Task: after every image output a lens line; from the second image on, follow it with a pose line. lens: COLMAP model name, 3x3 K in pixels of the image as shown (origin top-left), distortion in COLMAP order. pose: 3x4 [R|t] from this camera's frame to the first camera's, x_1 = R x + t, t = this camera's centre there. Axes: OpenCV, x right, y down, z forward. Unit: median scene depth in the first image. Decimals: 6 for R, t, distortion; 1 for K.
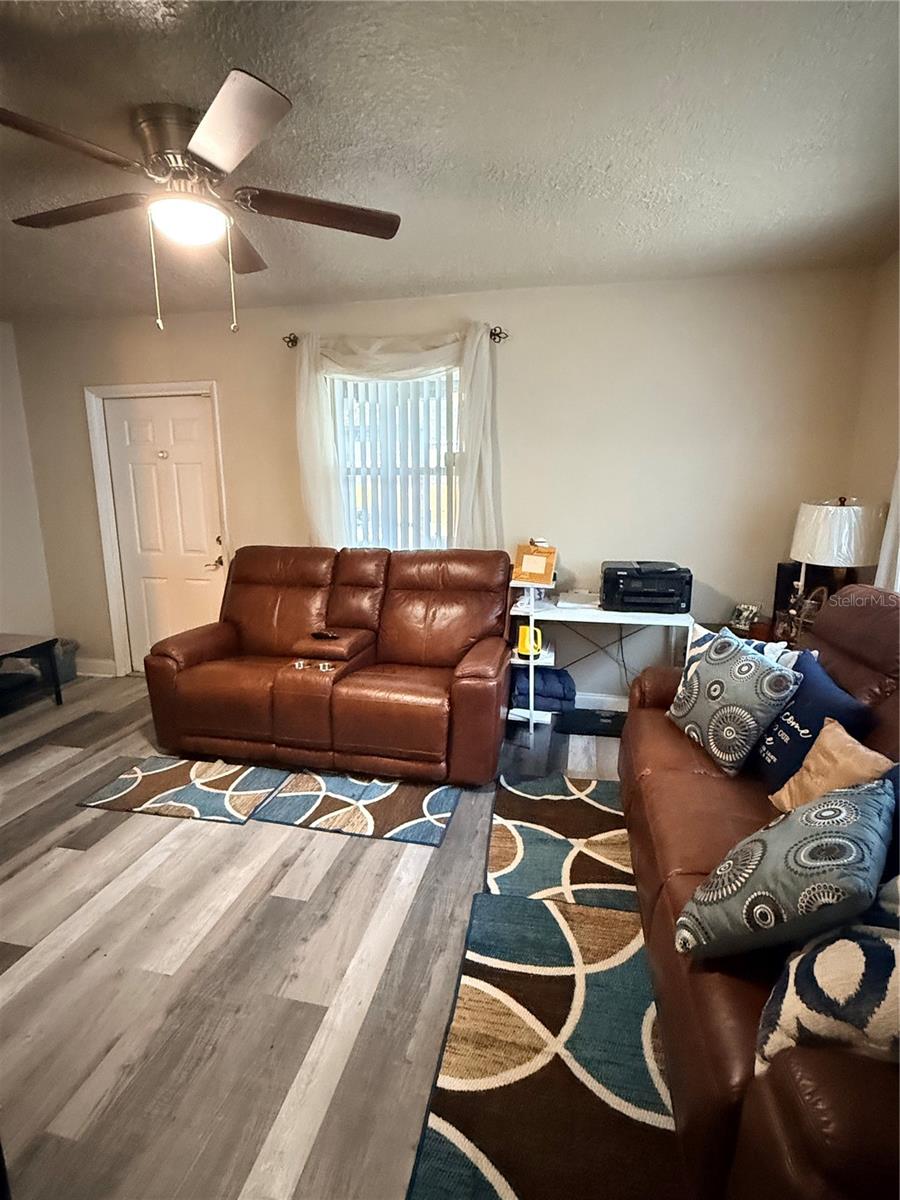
lens RADIAL K [[591.7, 0, 457.7], [0, 591.7, 596.8], [0, 0, 1]] dist [-0.002547, -0.000342]
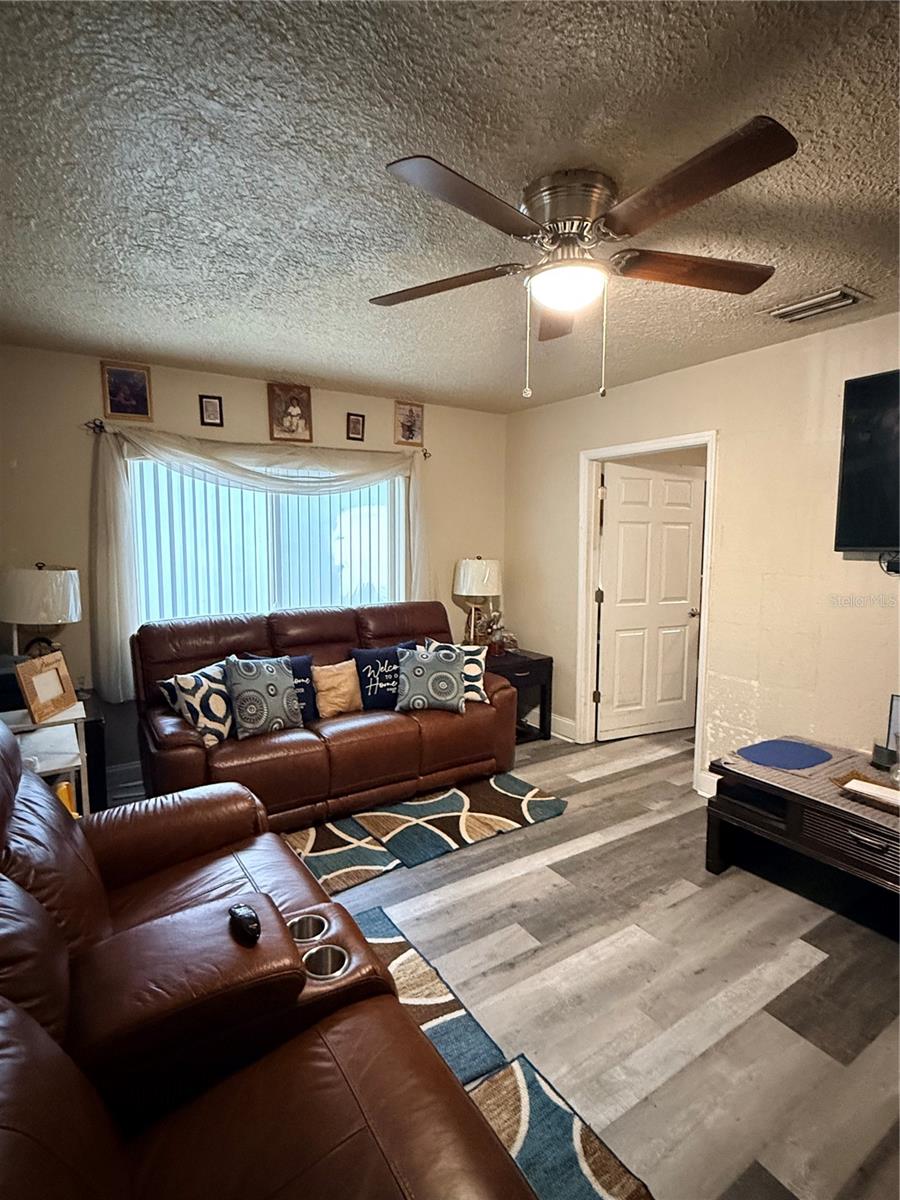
lens RADIAL K [[591.7, 0, 455.6], [0, 591.7, 599.0], [0, 0, 1]] dist [-0.002547, -0.000342]
pose [[-0.715056, -0.074656, 0.695070, -0.934869], [0.128463, 0.963316, 0.235625, -0.356836], [-0.687163, 0.257776, -0.679234, 1.746515]]
